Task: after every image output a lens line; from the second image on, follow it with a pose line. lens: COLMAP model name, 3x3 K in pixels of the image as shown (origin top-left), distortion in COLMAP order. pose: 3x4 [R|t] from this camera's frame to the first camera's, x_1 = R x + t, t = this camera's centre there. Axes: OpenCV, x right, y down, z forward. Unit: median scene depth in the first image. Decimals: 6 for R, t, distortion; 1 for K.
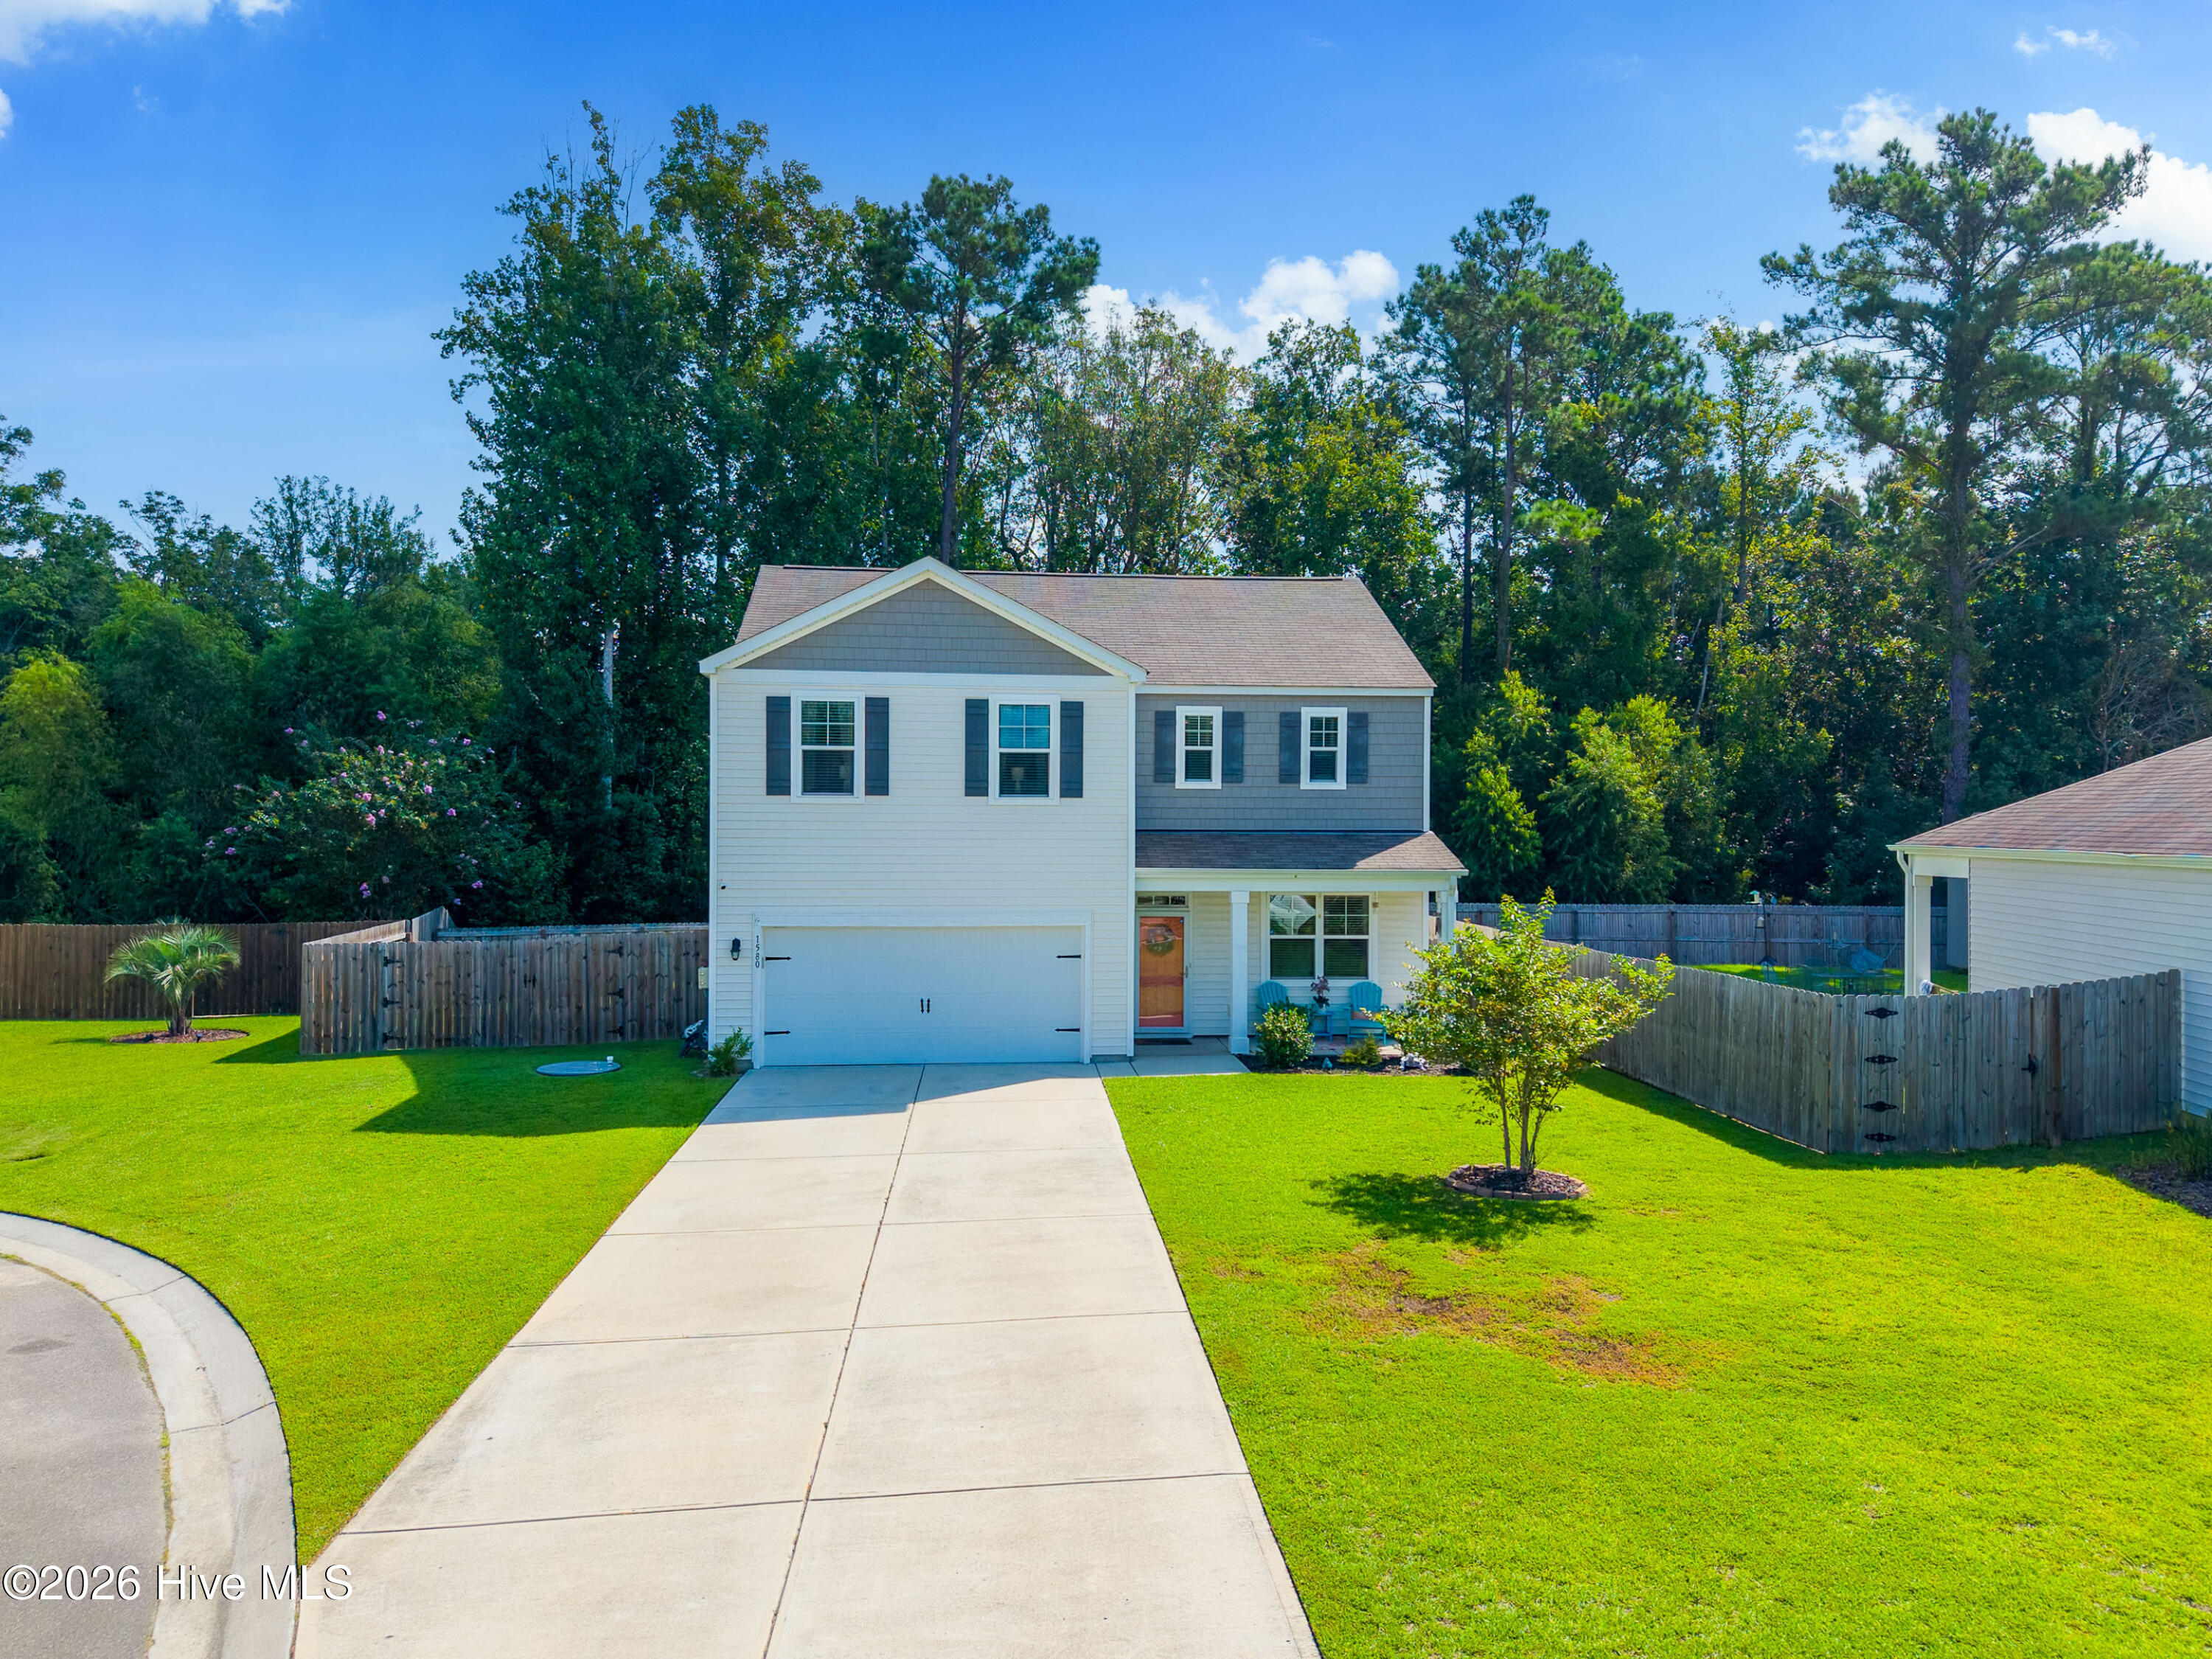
lens RADIAL K [[1637.3, 0, 1143.6], [0, 1637.3, 804.6], [0, 0, 1]] dist [0.079647, -0.174655]
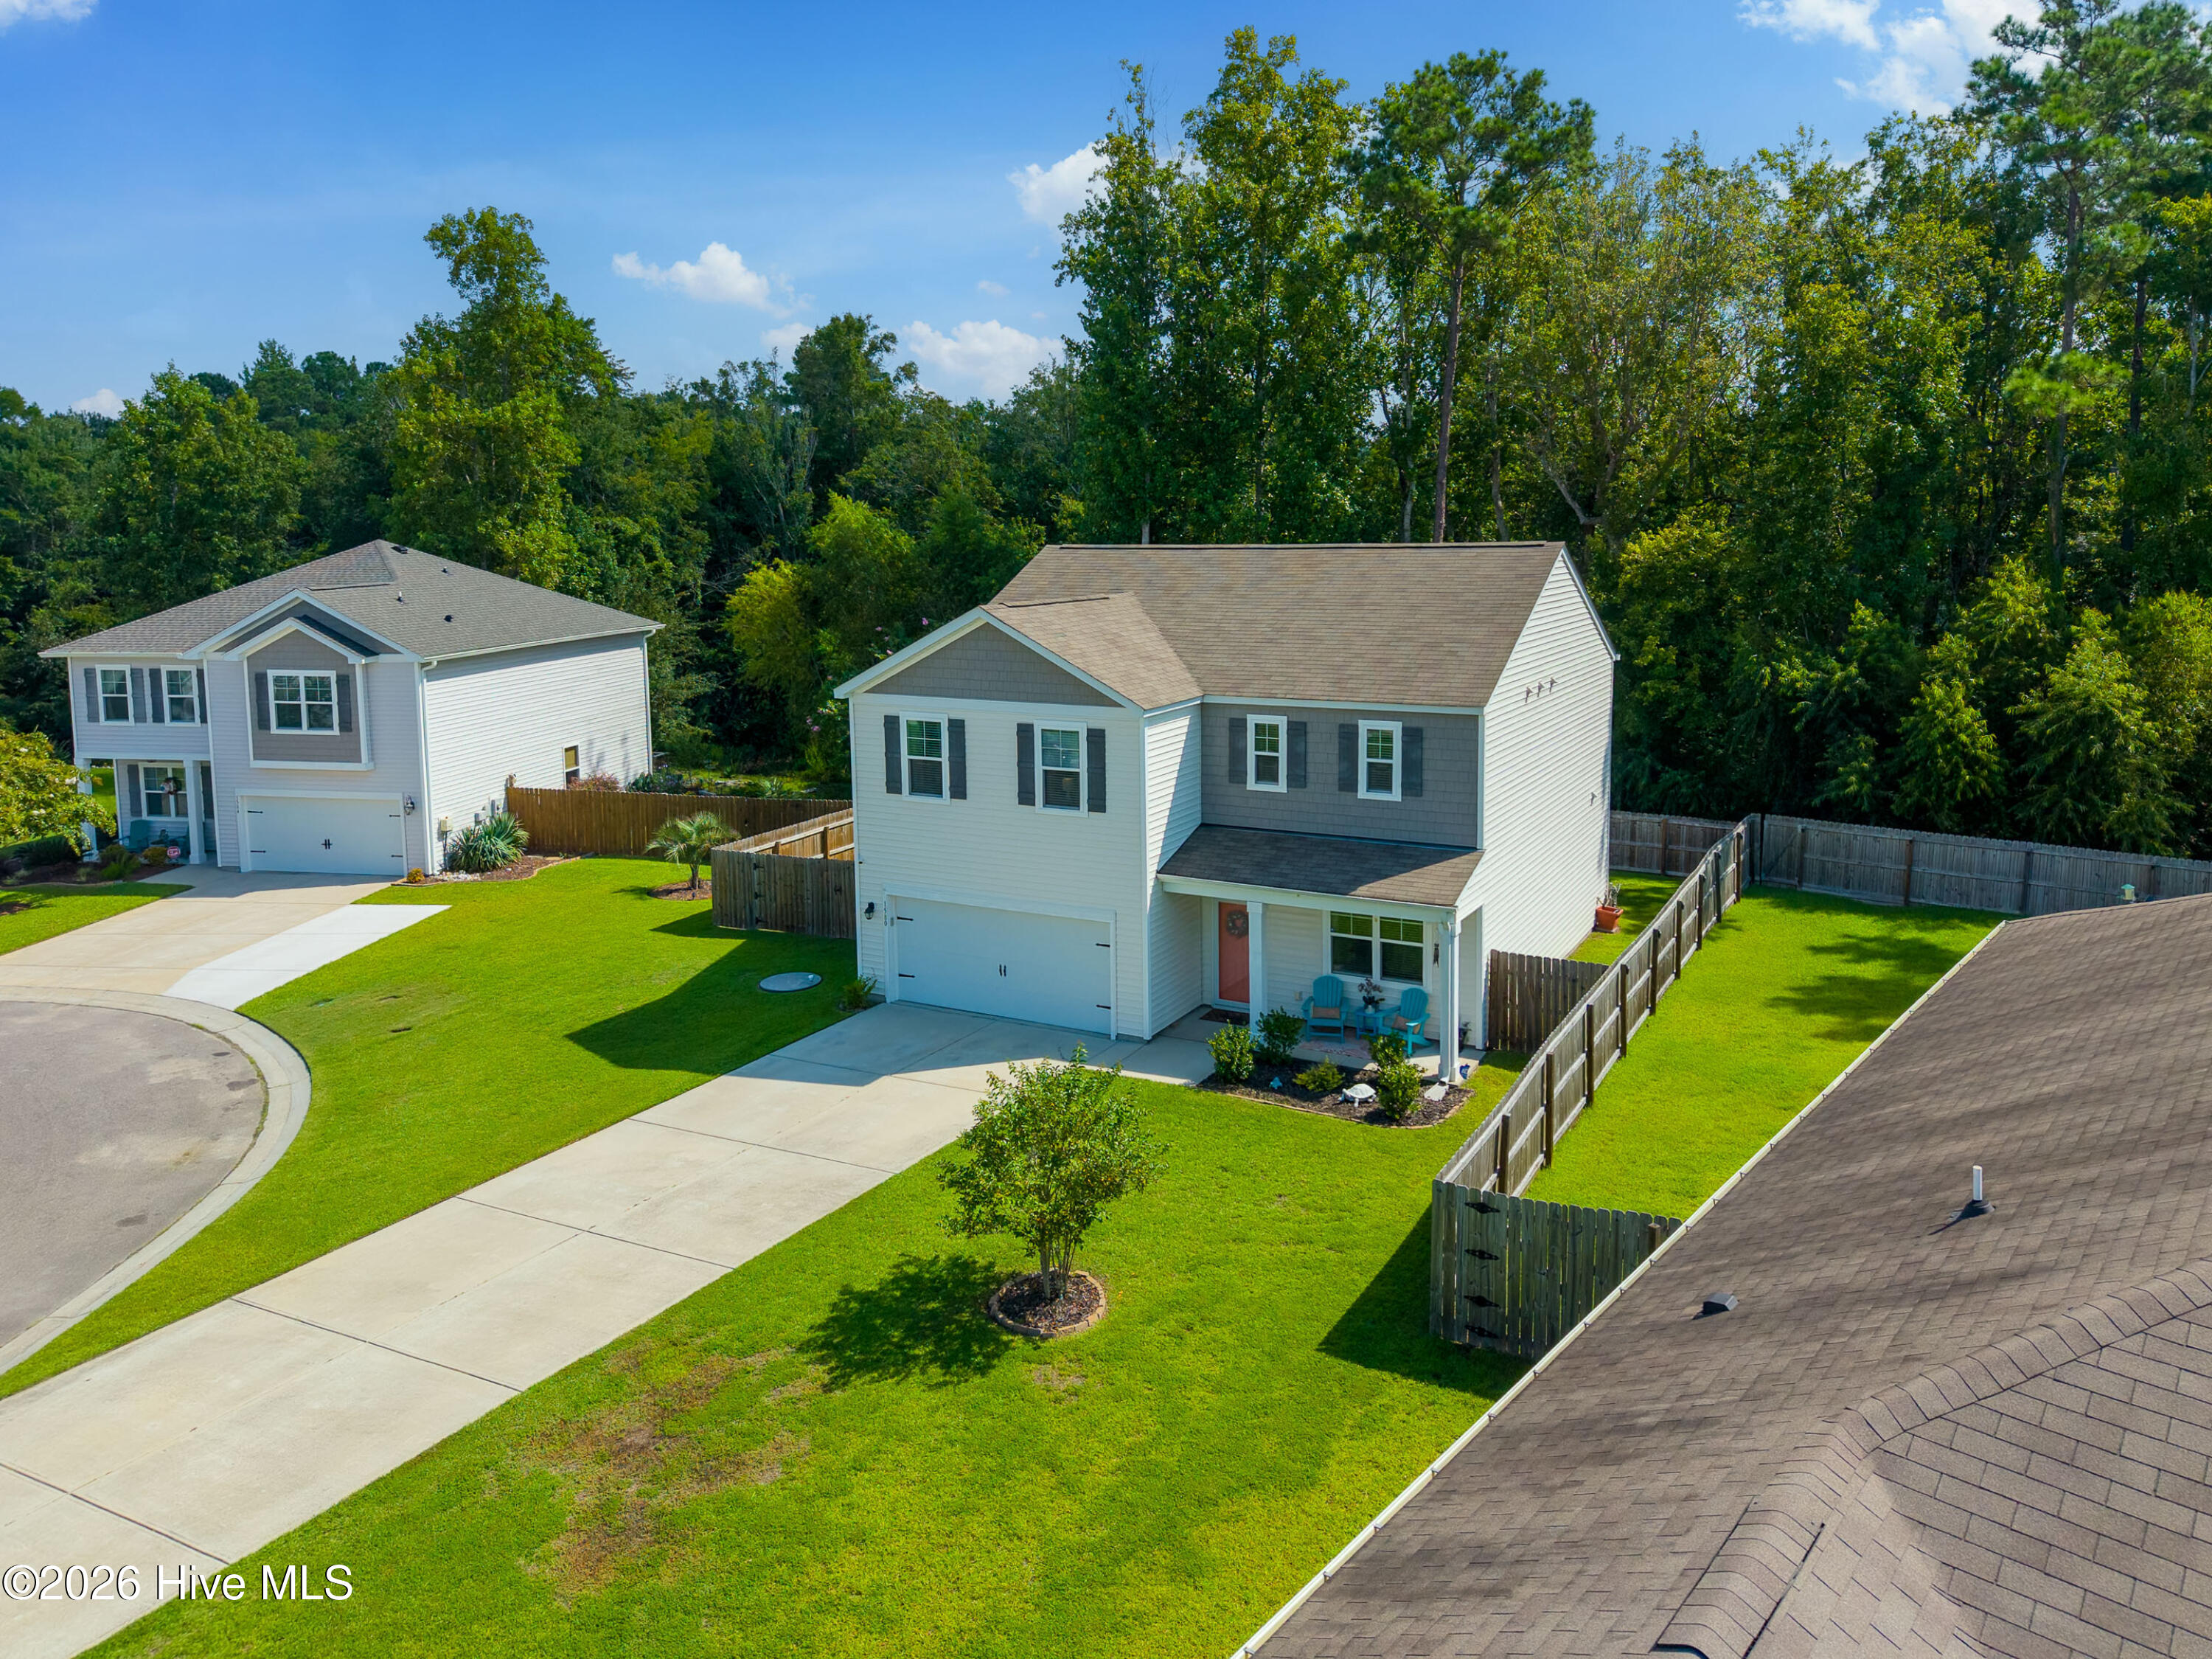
lens RADIAL K [[1563.5, 0, 1189.4], [0, 1563.5, 681.5], [0, 0, 1]] dist [0.045925, -0.073801]
pose [[0.832347, 0.047423, -0.552223, 0.553271], [0.017685, 0.993553, 0.111980, -0.196669], [0.553973, -0.102972, 0.826142, 0.128911]]
